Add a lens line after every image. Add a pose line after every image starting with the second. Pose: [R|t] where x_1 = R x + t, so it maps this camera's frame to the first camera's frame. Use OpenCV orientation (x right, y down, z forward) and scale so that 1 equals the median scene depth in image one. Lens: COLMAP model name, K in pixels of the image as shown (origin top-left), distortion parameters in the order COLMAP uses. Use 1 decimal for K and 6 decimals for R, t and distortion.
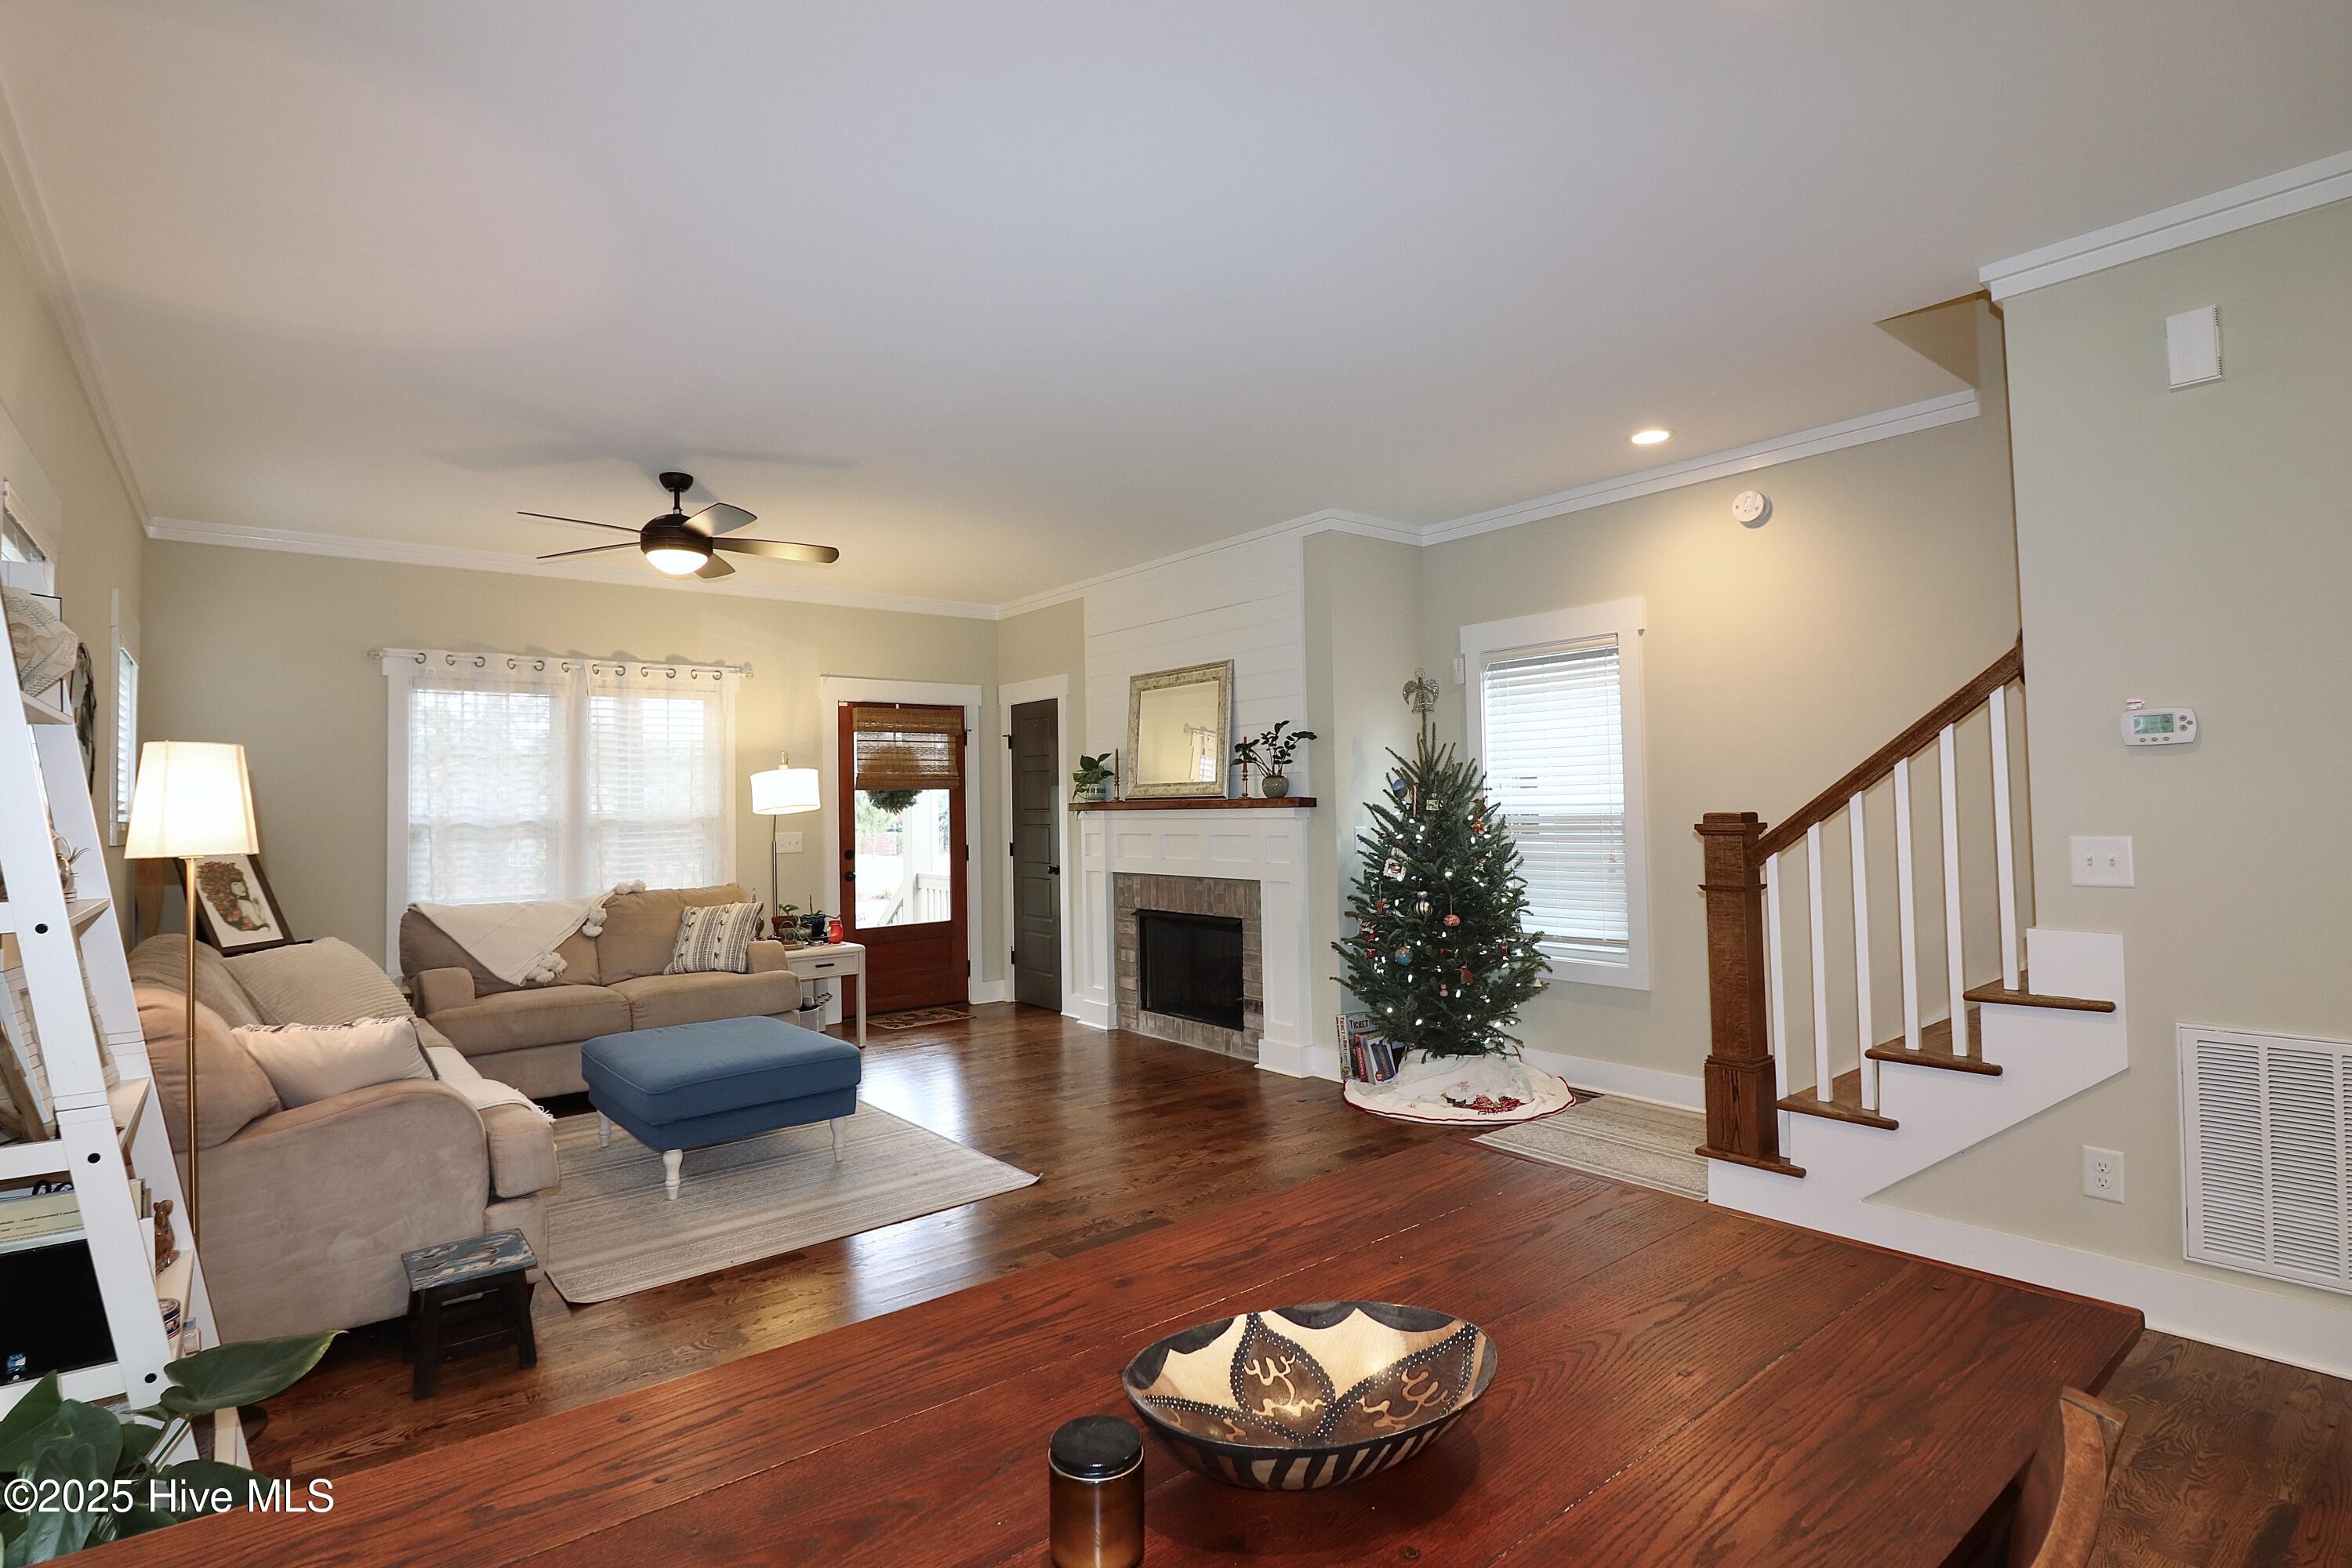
lens RADIAL K [[1097.2, 0, 1175.4], [0, 1097.2, 767.1], [0, 0, 1]] dist [-0.009519, -0.006697]
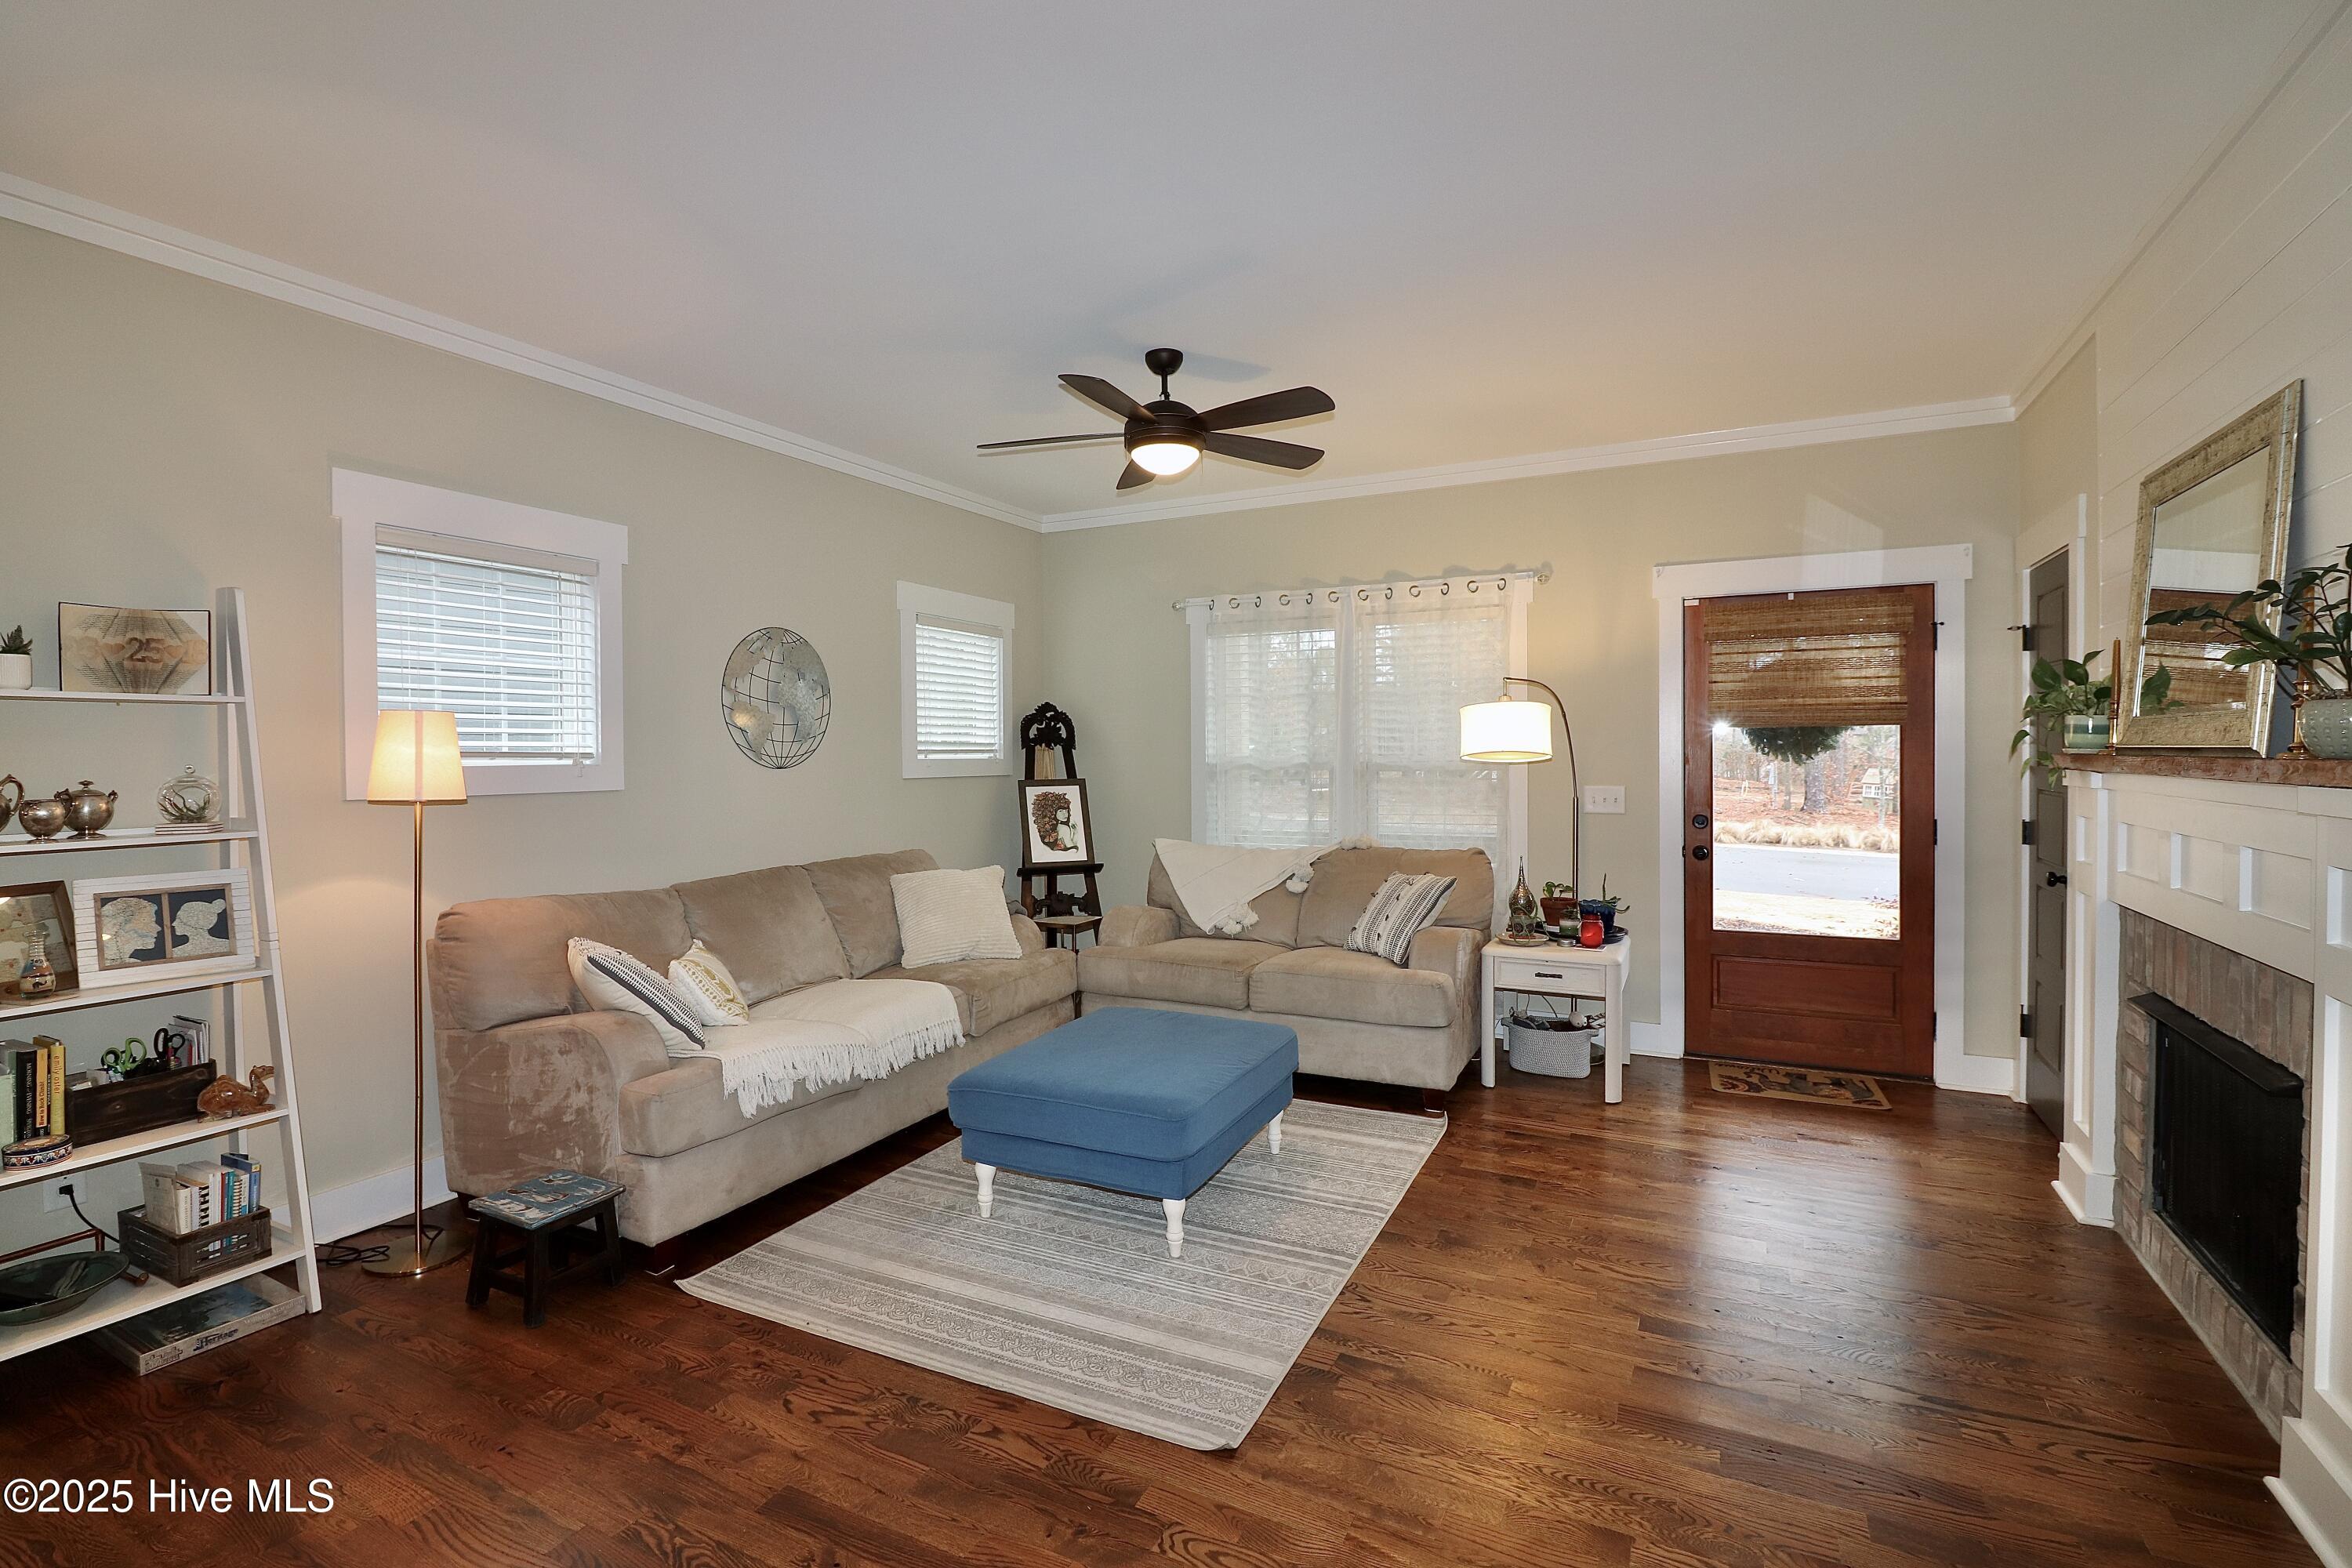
lens RADIAL K [[1097.2, 0, 1161.3], [0, 1097.2, 764.2], [0, 0, 1]] dist [-0.009519, -0.006697]
pose [[0.402252, 0.029853, -0.915042, 0.225424], [0.029597, 0.998522, 0.045587, 0.003019], [0.915050, -0.045420, 0.400774, 0.481462]]
